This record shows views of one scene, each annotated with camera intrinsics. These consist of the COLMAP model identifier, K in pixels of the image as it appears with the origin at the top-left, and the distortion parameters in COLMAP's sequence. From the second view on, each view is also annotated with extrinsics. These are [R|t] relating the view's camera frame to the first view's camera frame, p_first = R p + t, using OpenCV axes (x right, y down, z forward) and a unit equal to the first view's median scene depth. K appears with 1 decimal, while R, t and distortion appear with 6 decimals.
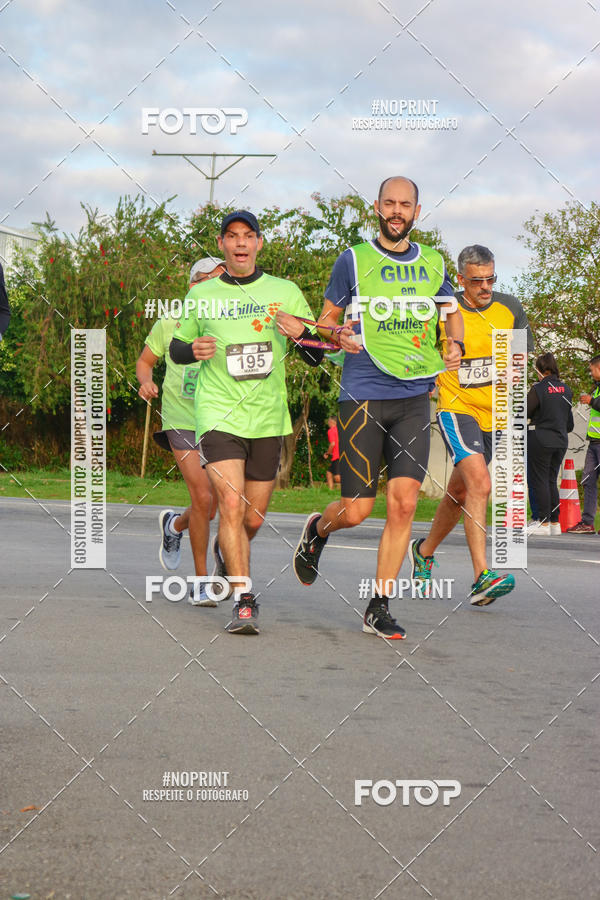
lens RADIAL K [[2194.8, 0, 303.3], [0, 2194.8, 437.9], [0, 0, 1]] dist [0.035016, 0.443835]
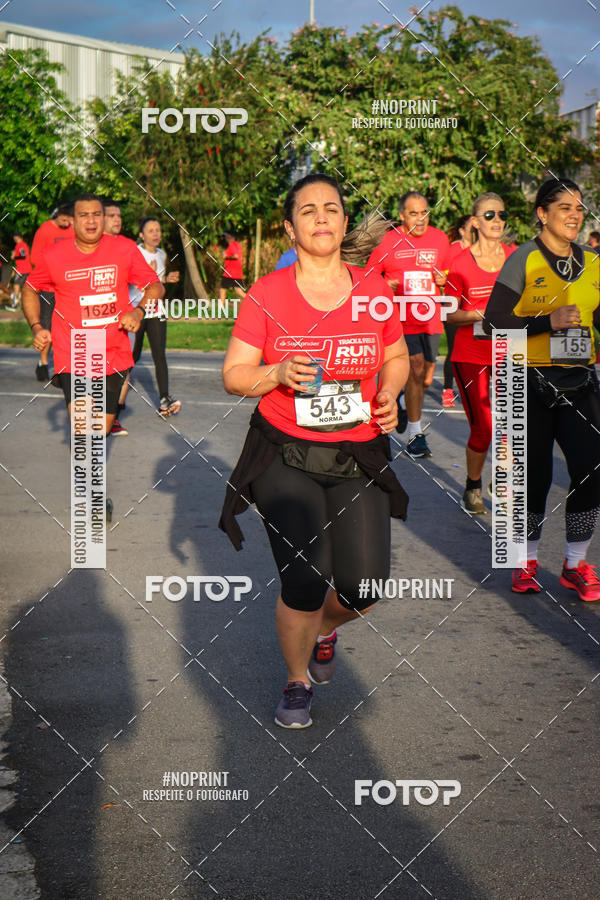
lens RADIAL K [[2266.9, 0, 314.3], [0, 2266.9, 451.4], [0, 0, 1]] dist [0.037349, 0.733814]
pose [[0.997249, -0.042252, -0.060911, 0.015605], [0.049106, 0.992057, 0.115809, -0.033885], [0.055534, -0.118481, 0.991402, -0.052202]]
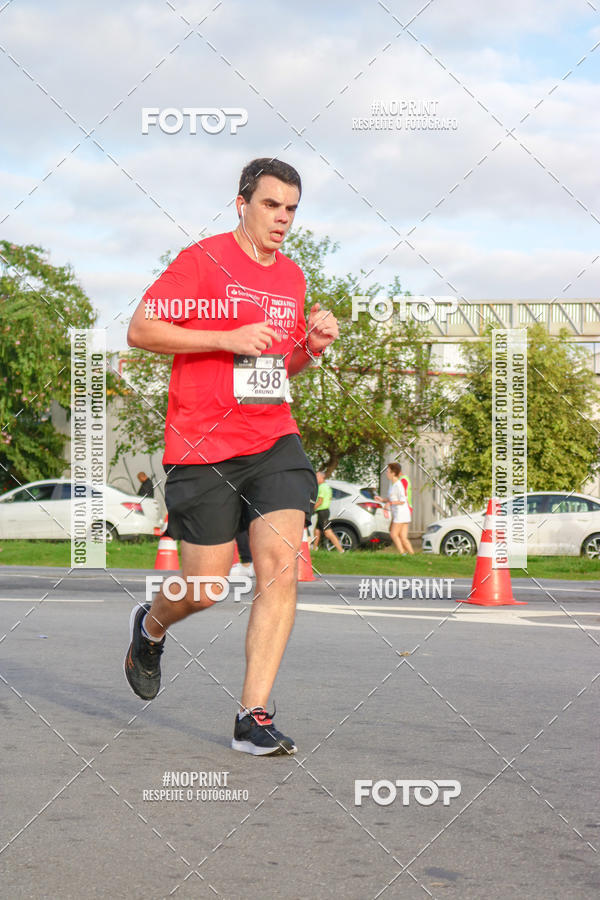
lens RADIAL K [[2152.4, 0, 298.8], [0, 2152.4, 451.3], [0, 0, 1]] dist [0.004059, 0.589247]
pose [[0.984859, -0.026411, 0.171332, -0.005030], [0.028559, 0.999541, -0.010084, 0.000177], [-0.170987, 0.014824, 0.985162, 0.046040]]
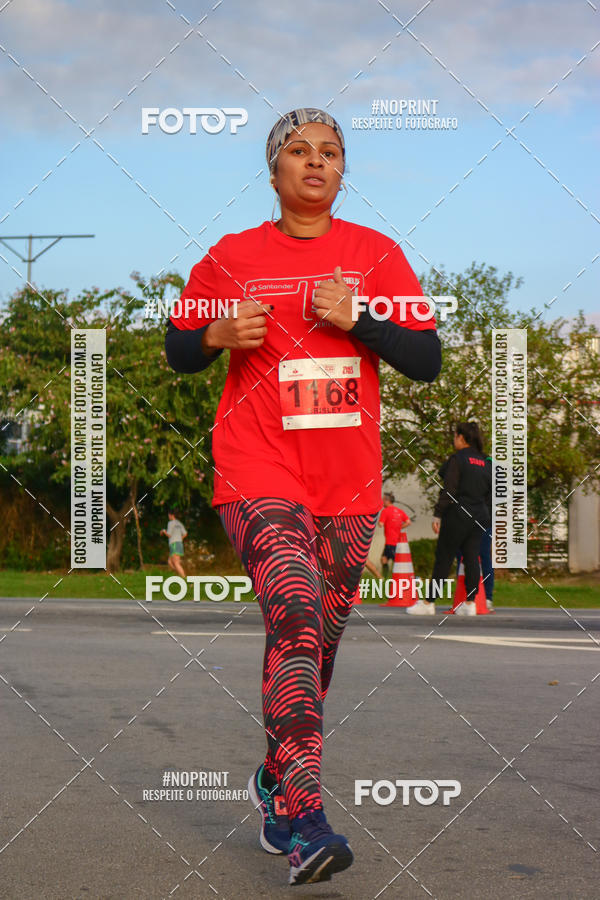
lens RADIAL K [[2194.8, 0, 303.3], [0, 2194.8, 437.9], [0, 0, 1]] dist [0.035016, 0.443835]
pose [[0.996161, -0.037787, 0.078961, 0.000250], [0.040505, 0.998631, -0.033103, -0.001330], [-0.077602, 0.036174, 0.996328, 0.011649]]
